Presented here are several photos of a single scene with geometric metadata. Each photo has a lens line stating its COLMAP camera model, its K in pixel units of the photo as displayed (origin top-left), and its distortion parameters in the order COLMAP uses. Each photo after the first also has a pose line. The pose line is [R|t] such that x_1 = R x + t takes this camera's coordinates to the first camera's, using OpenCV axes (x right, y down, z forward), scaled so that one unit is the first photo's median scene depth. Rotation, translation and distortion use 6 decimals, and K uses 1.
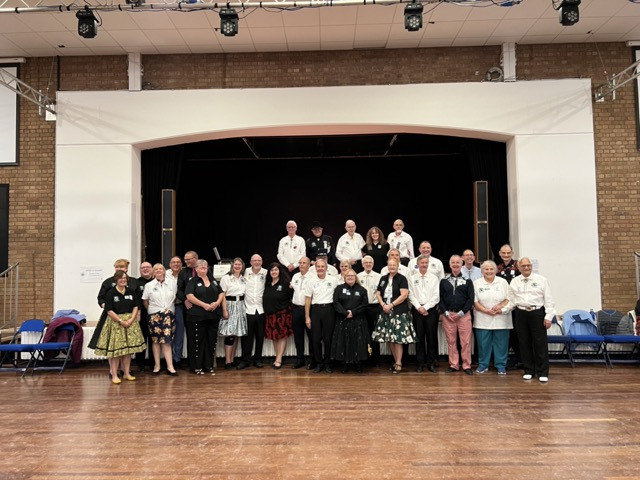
lens RADIAL K [[485.6, 0, 320.7], [0, 485.6, 241.4], [0, 0, 1]] dist [0.010456, -0.004974]
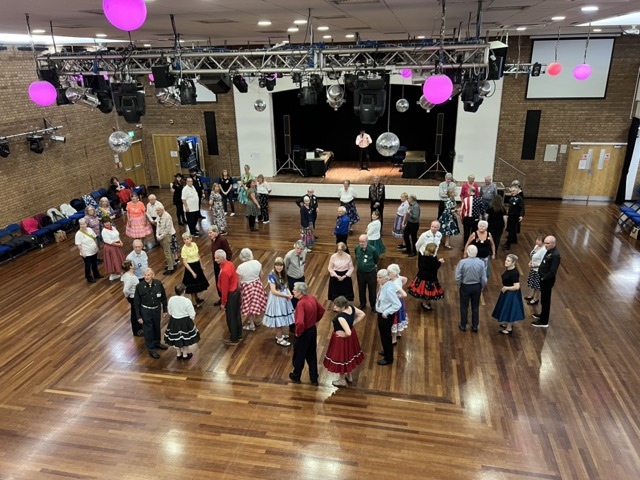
lens RADIAL K [[485.6, 0, 320.8], [0, 485.6, 240.8], [0, 0, 1]] dist [0.010456, -0.004974]
pose [[0.985677, 0.055723, -0.159170, 0.194412], [0.014273, 0.912883, 0.407971, -0.468737], [0.168036, -0.404400, 0.899013, -1.079213]]
